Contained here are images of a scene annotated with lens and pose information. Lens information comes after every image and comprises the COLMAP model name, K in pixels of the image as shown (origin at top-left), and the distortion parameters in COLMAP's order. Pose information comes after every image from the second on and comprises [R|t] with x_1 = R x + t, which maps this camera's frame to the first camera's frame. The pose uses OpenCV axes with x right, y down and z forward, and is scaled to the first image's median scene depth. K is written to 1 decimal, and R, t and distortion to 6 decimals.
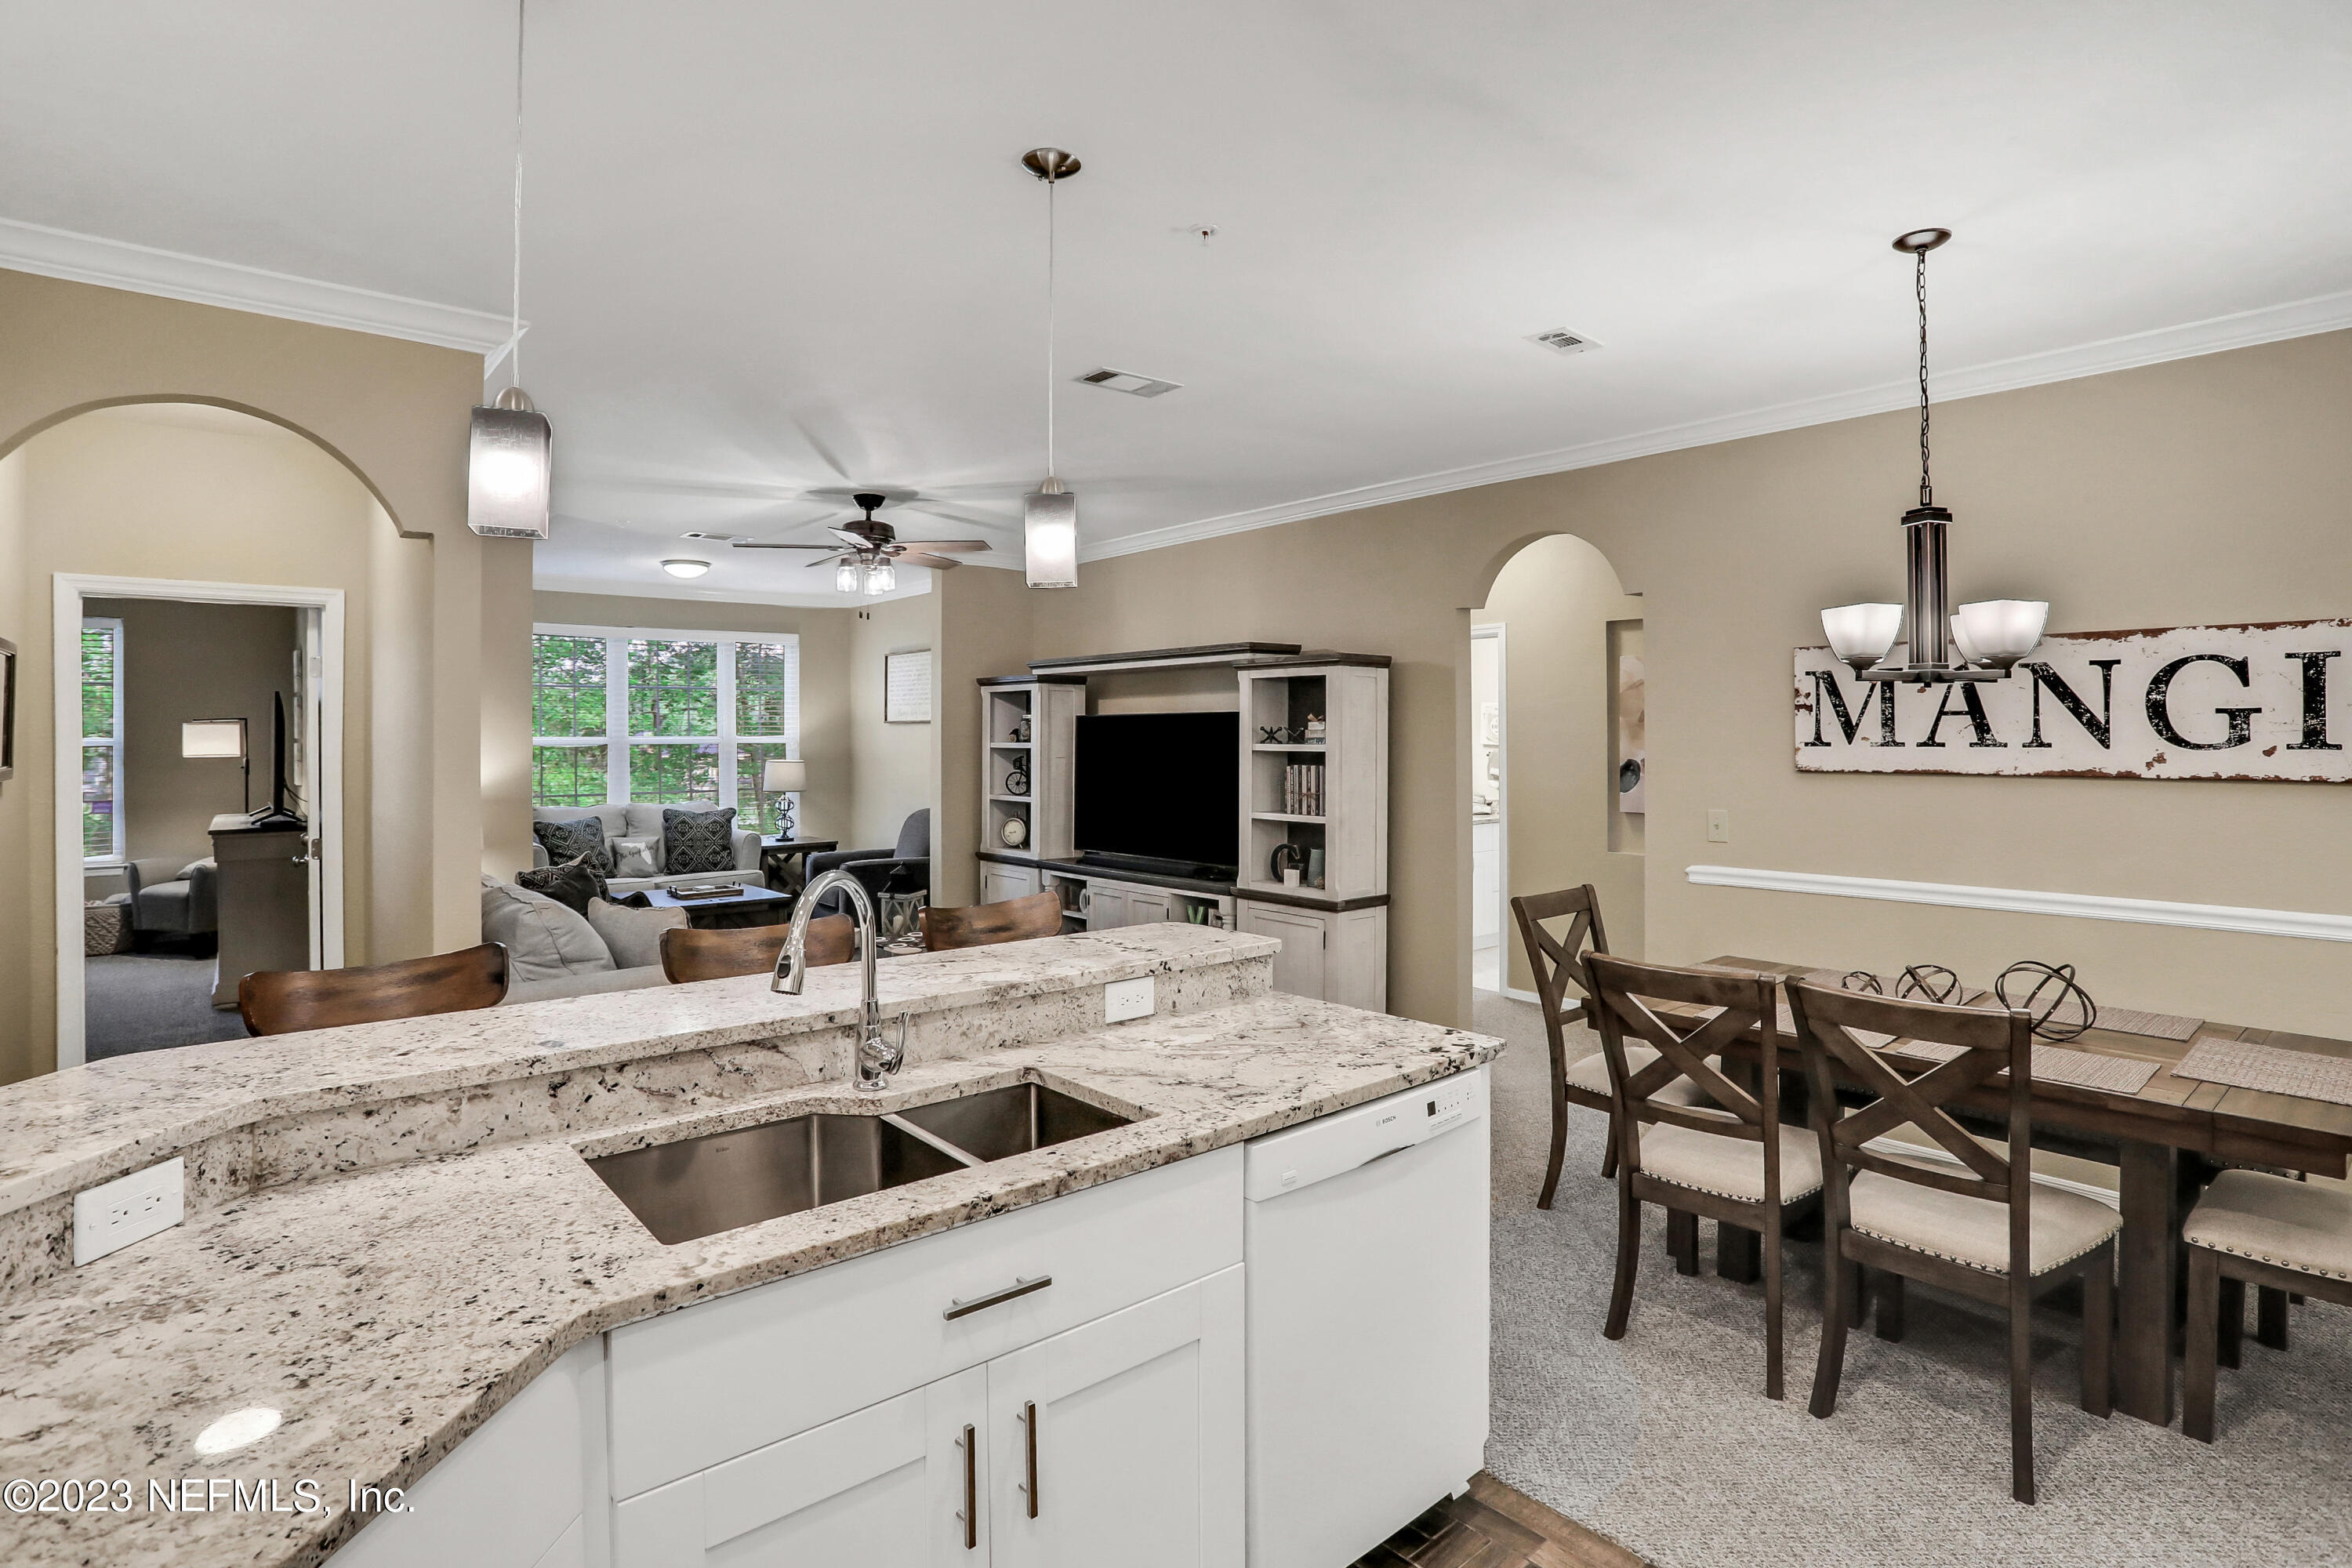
lens RADIAL K [[1210.4, 0, 1162.9], [0, 1210.4, 761.6], [0, 0, 1]] dist [-0.078017, 0.037150]
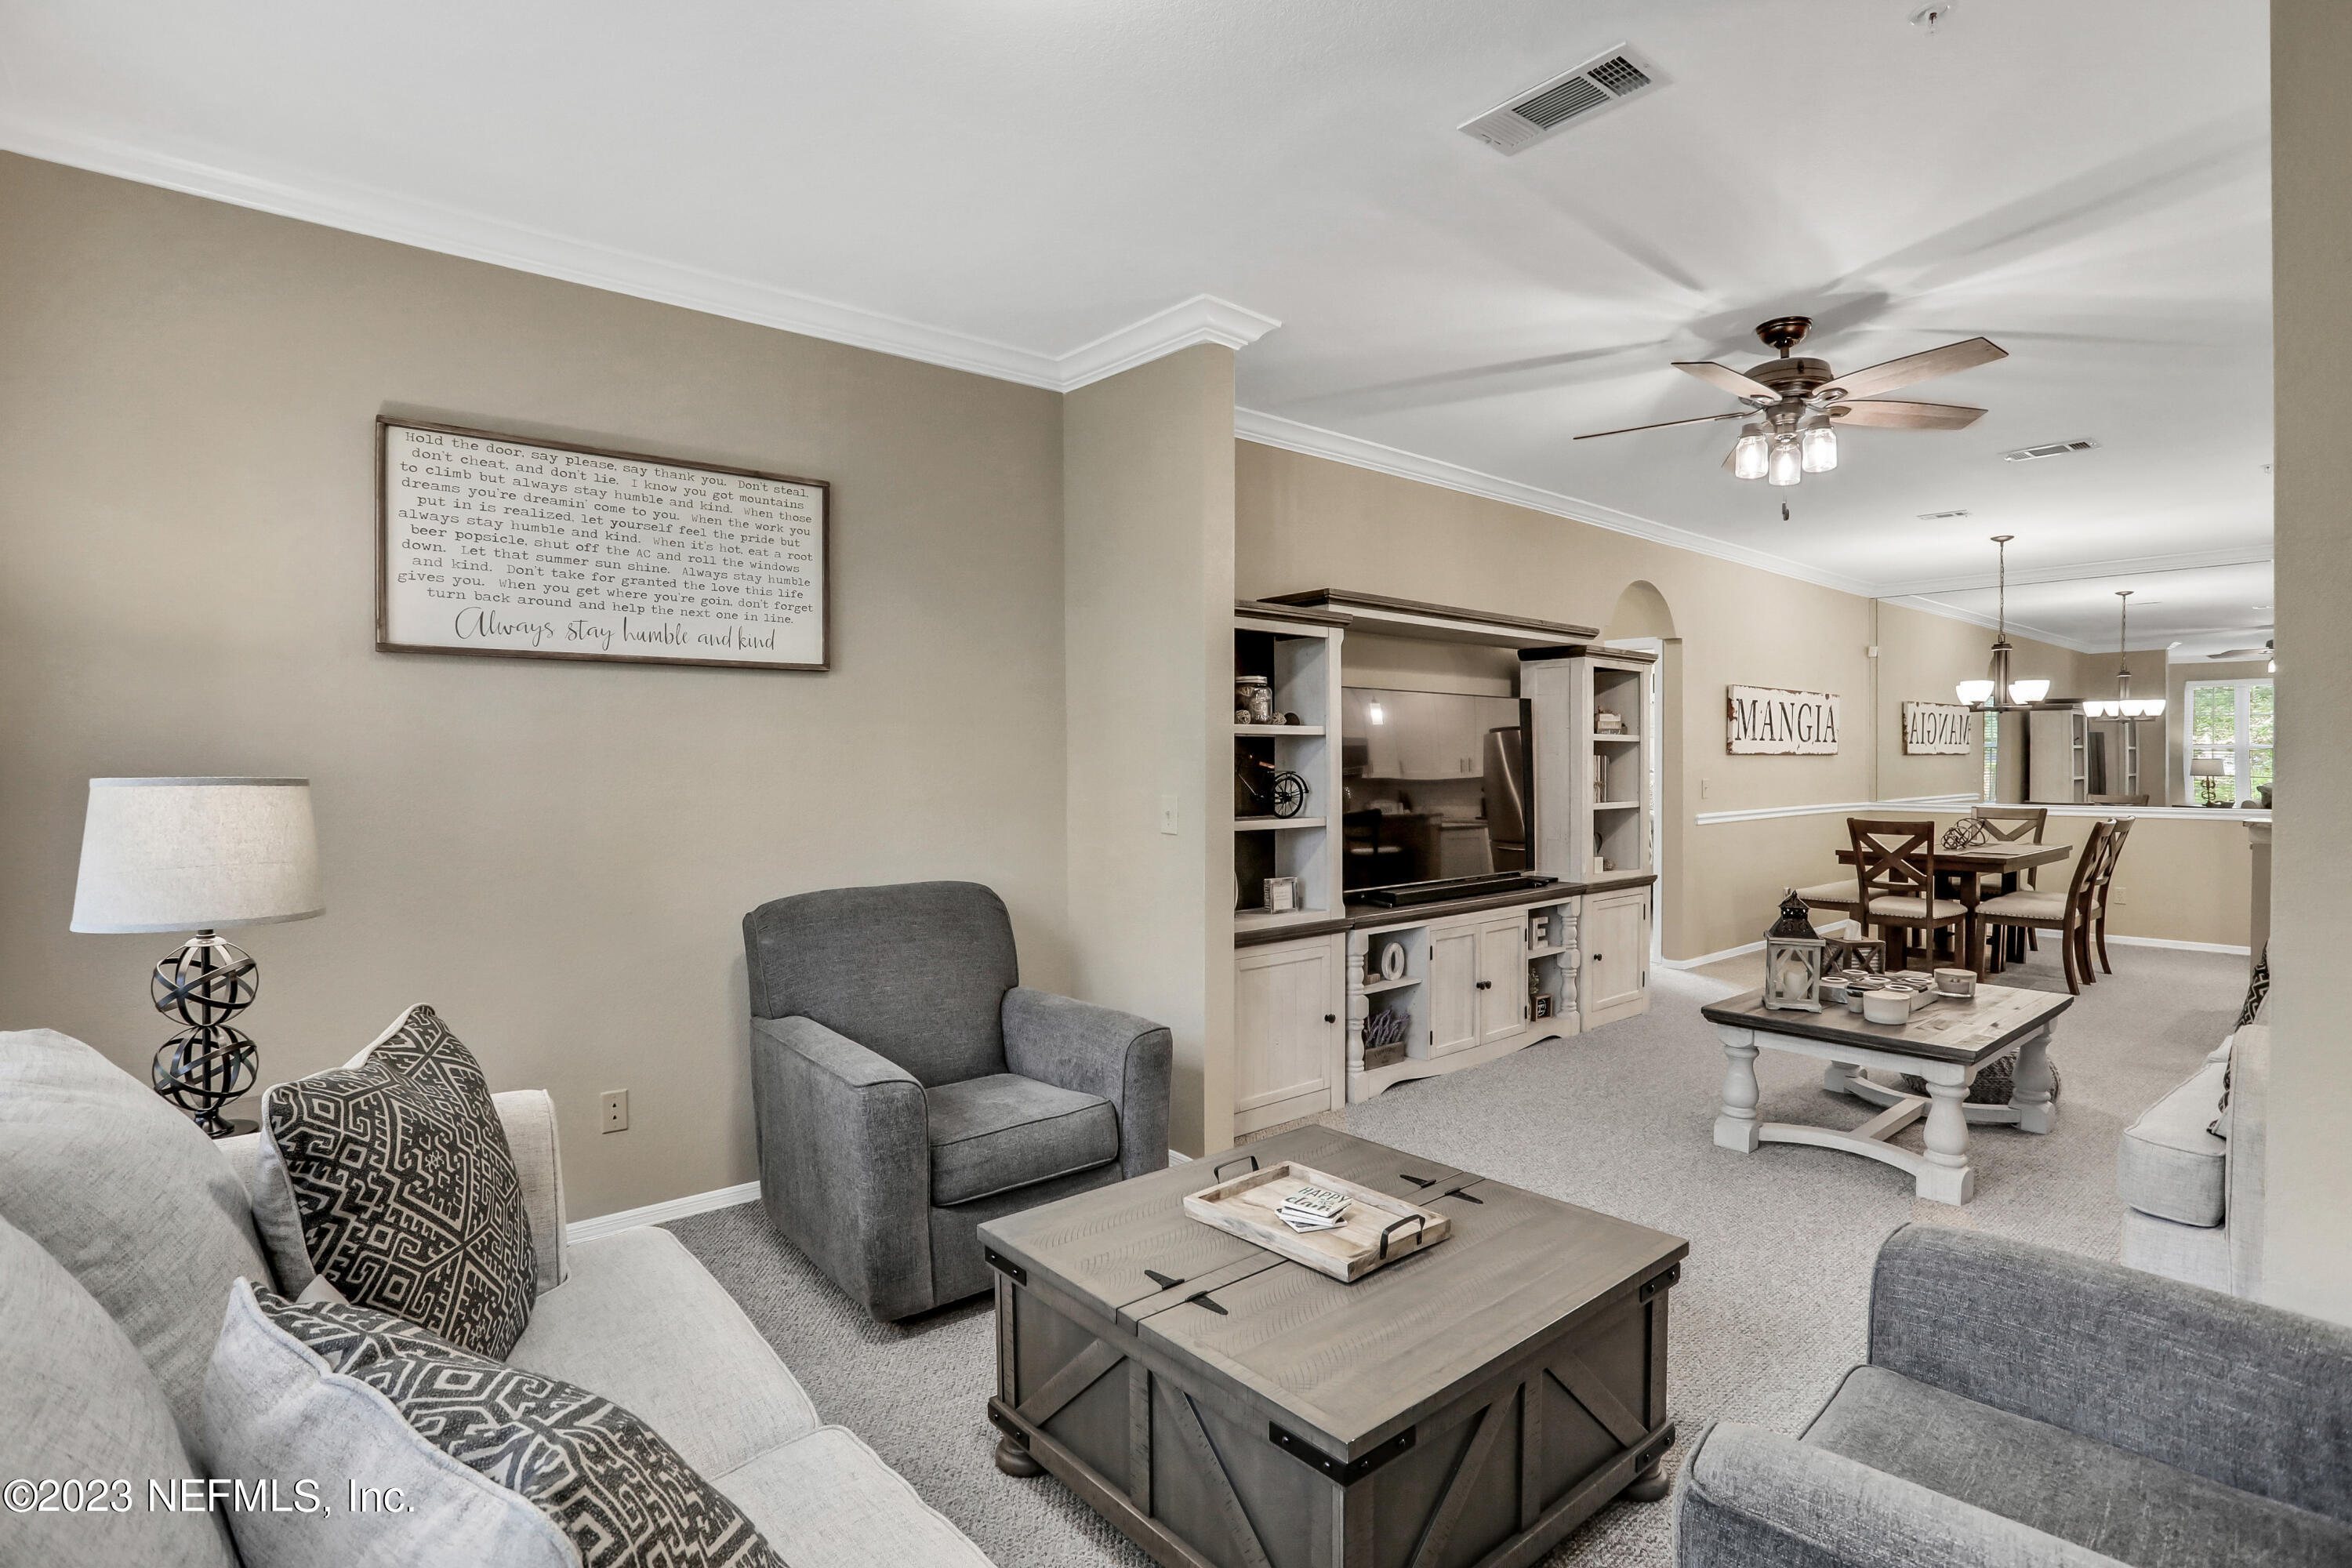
lens RADIAL K [[1132.9, 0, 1264.5], [0, 1132.9, 774.8], [0, 0, 1]] dist [-0.034044, 0.028444]
pose [[-0.042312, -0.007578, 0.999076, -1.170566], [0.027650, 0.999579, 0.008753, 0.004254], [-0.998722, 0.027995, -0.042084, 1.836459]]
